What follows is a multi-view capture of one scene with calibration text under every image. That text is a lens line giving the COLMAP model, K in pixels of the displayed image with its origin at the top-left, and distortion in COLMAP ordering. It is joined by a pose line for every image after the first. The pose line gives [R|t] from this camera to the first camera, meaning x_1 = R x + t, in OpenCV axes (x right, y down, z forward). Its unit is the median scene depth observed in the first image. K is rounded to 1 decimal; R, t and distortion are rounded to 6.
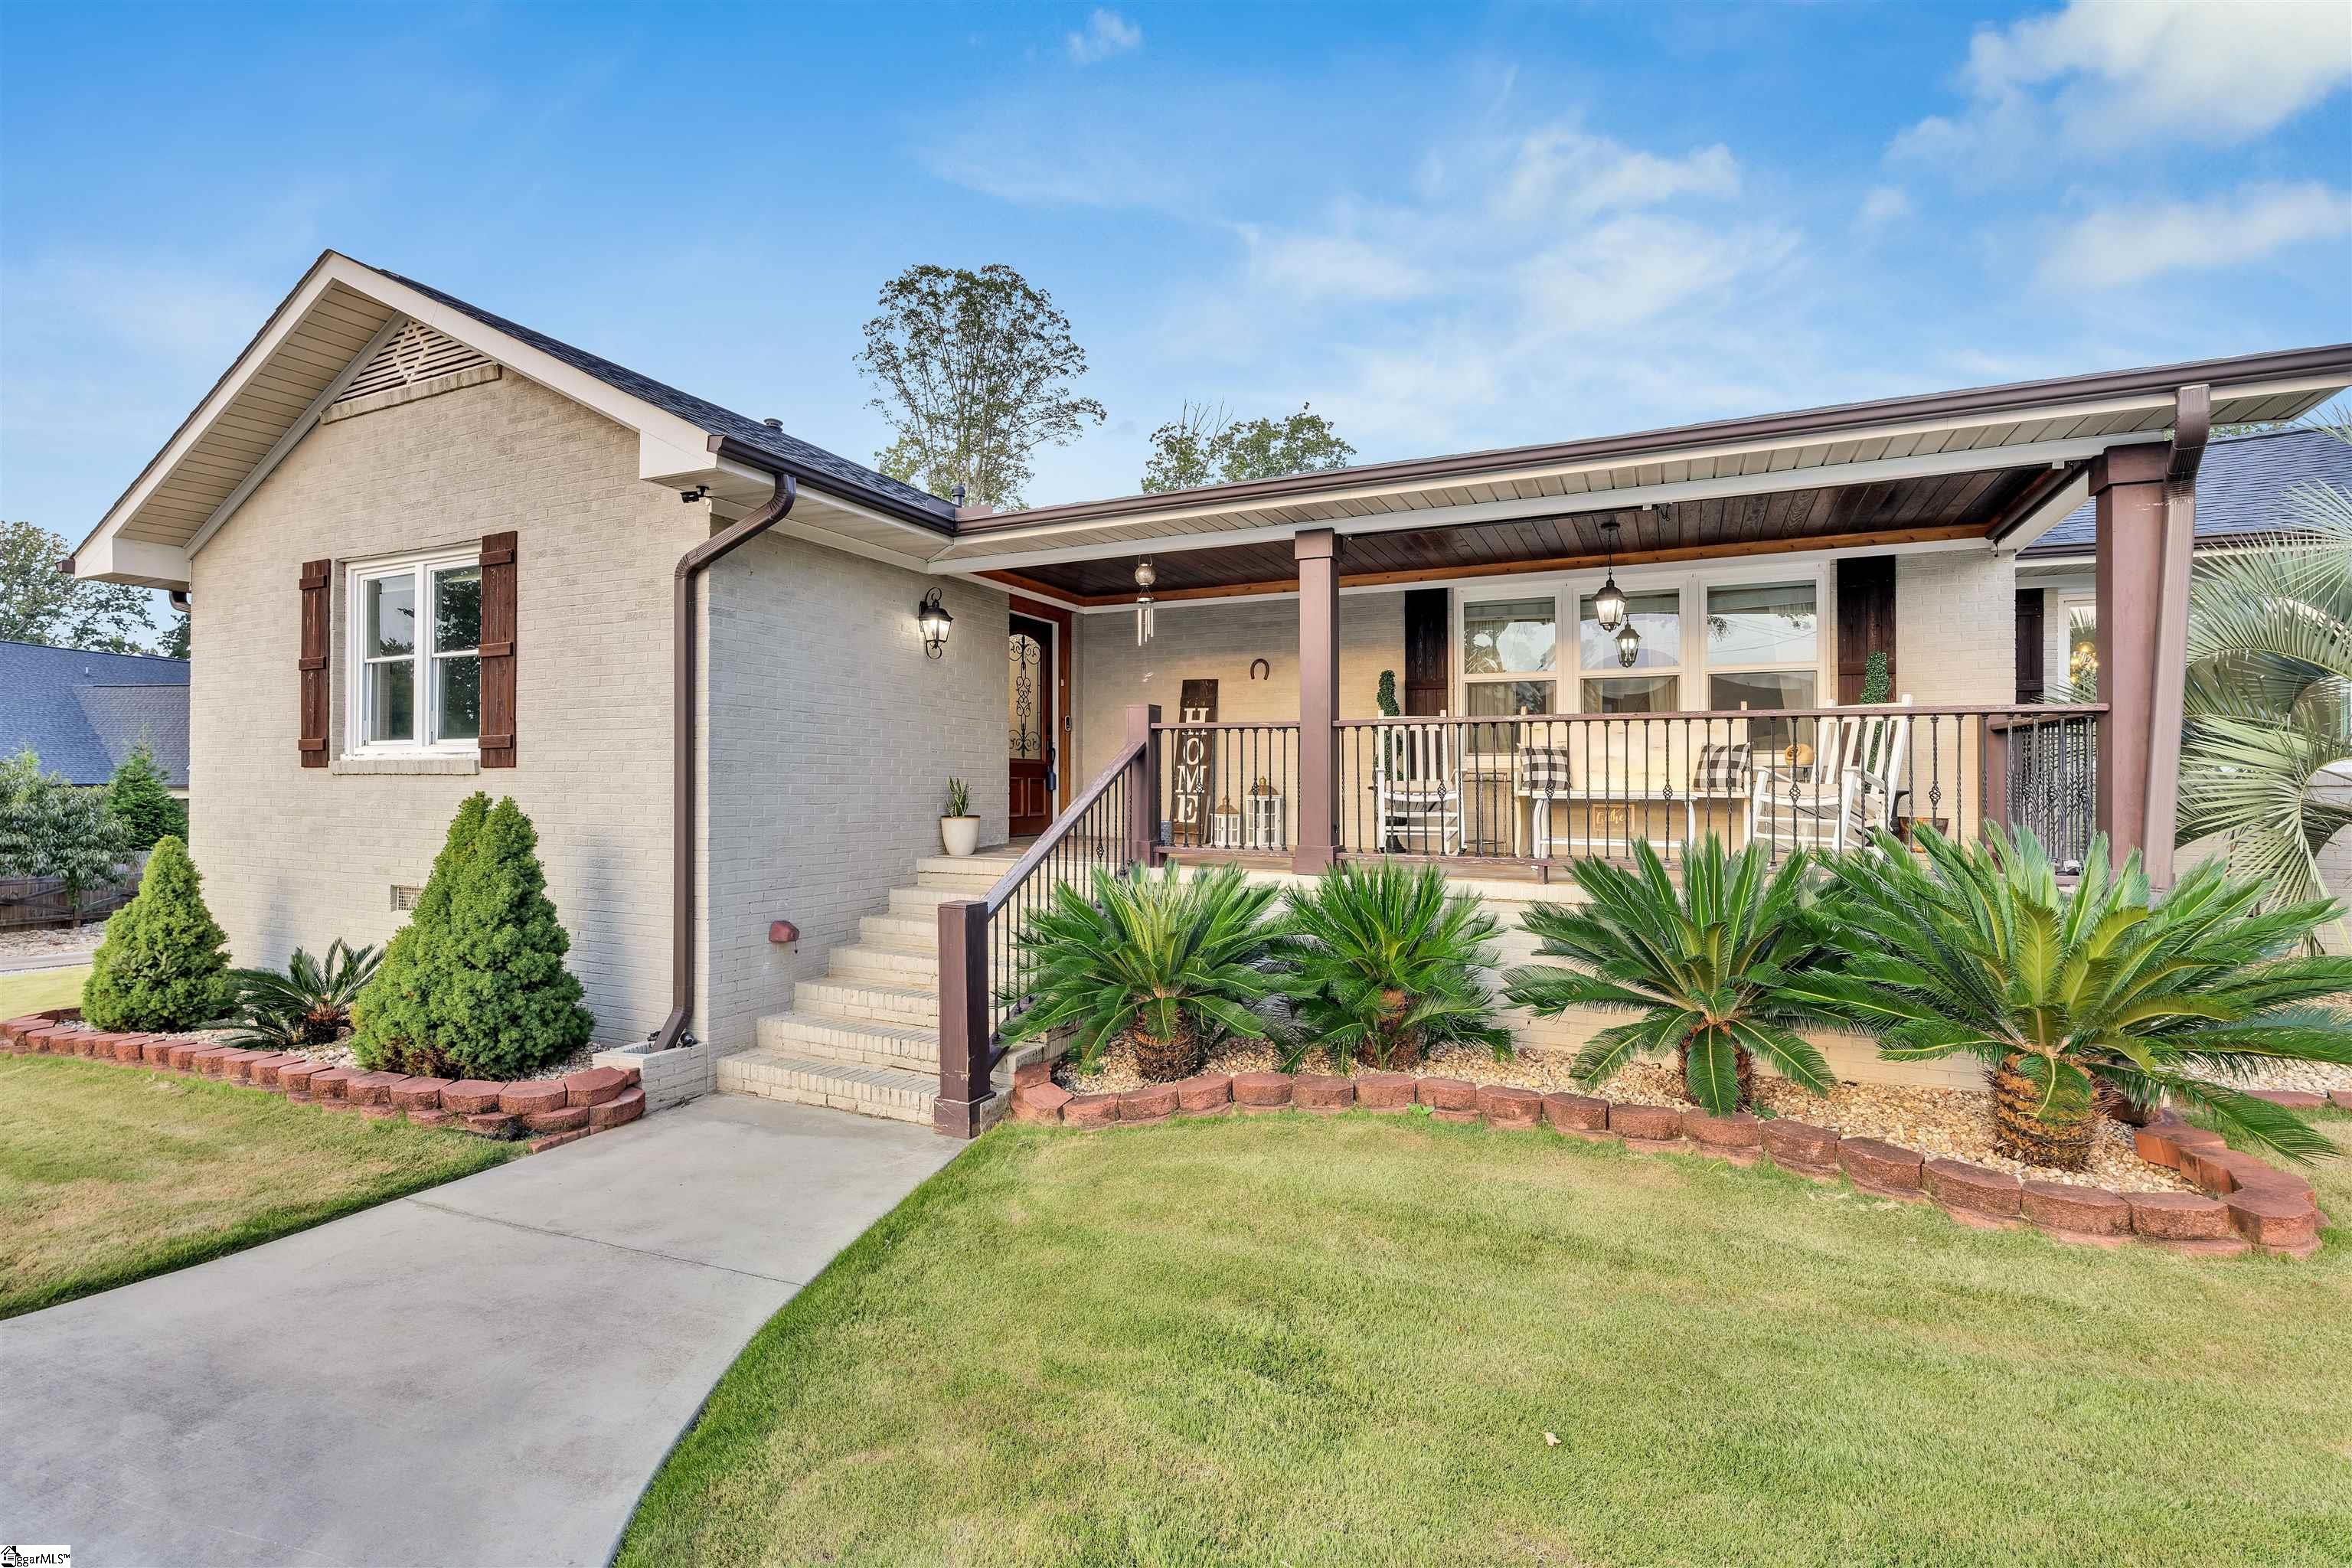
lens RADIAL K [[1050.4, 0, 1176.0], [0, 1050.4, 784.0], [0, 0, 1]] dist [0.000433, -0.000219]
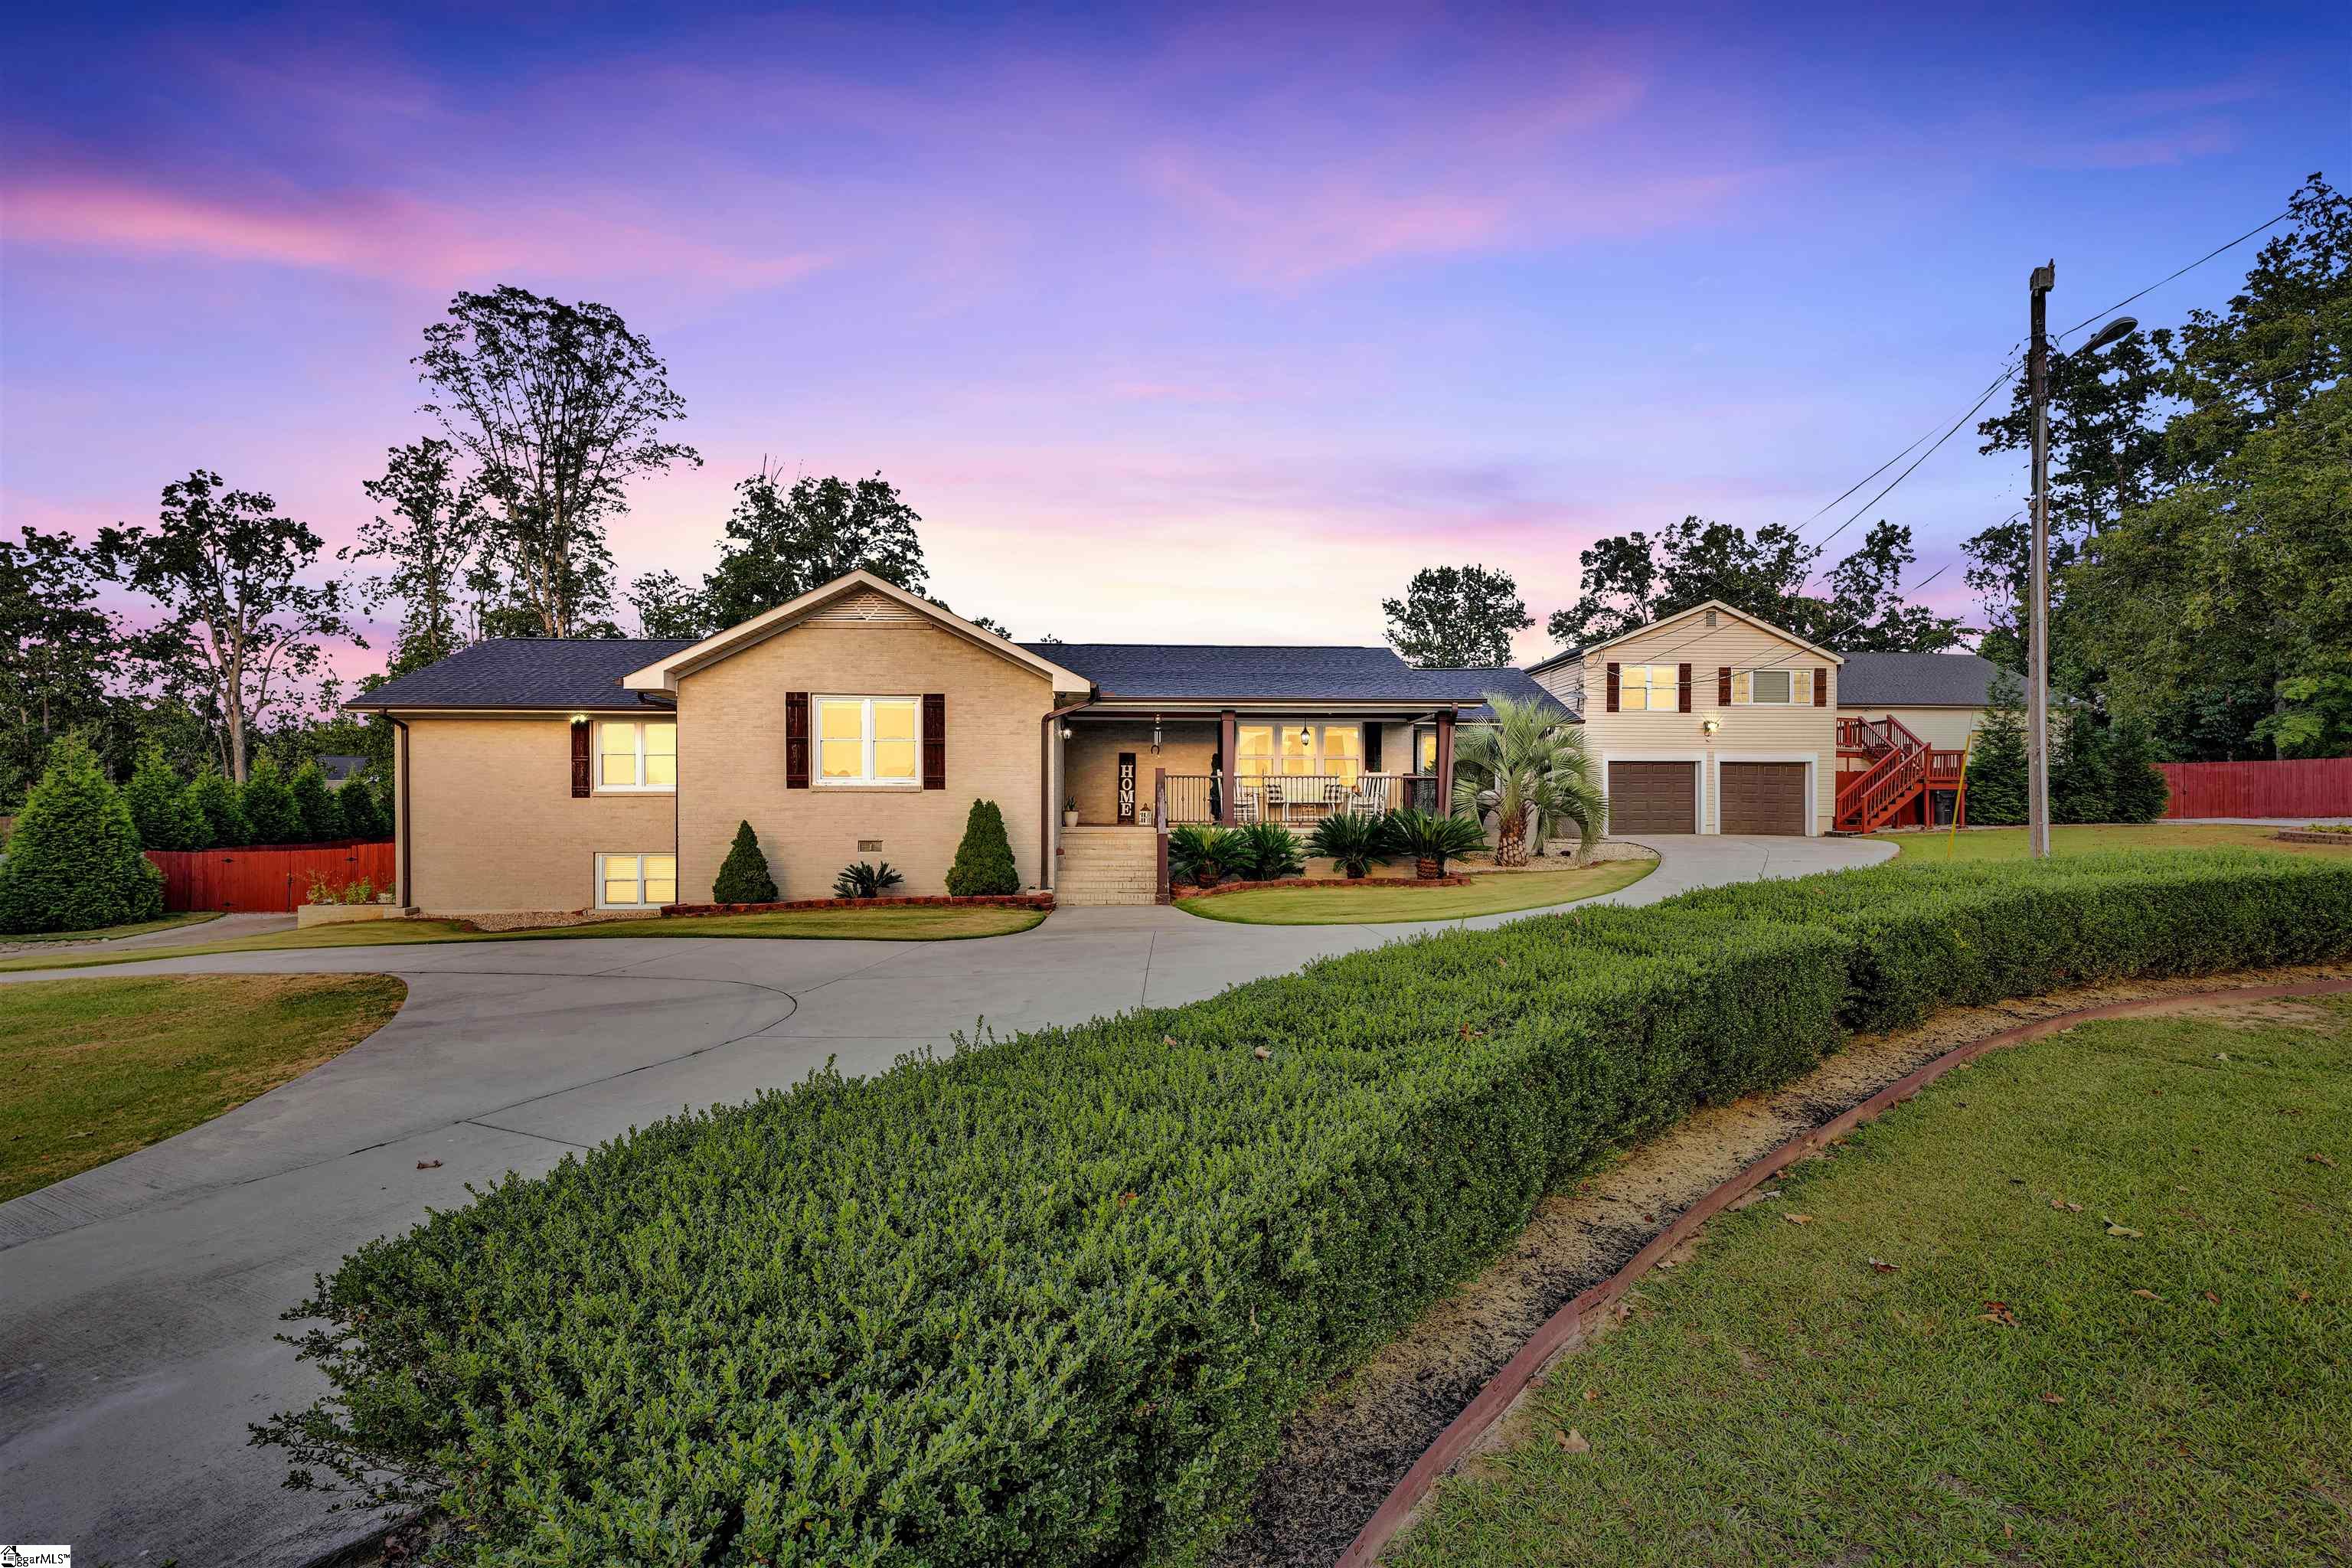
lens RADIAL K [[1050.4, 0, 1176.0], [0, 1050.4, 784.0], [0, 0, 1]] dist [0.000433, -0.000219]
pose [[0.880798, 0.012294, 0.473333, -0.143702], [0.000707, 0.999628, -0.027280, 0.004357], [-0.473492, 0.024363, 0.880461, -0.157127]]
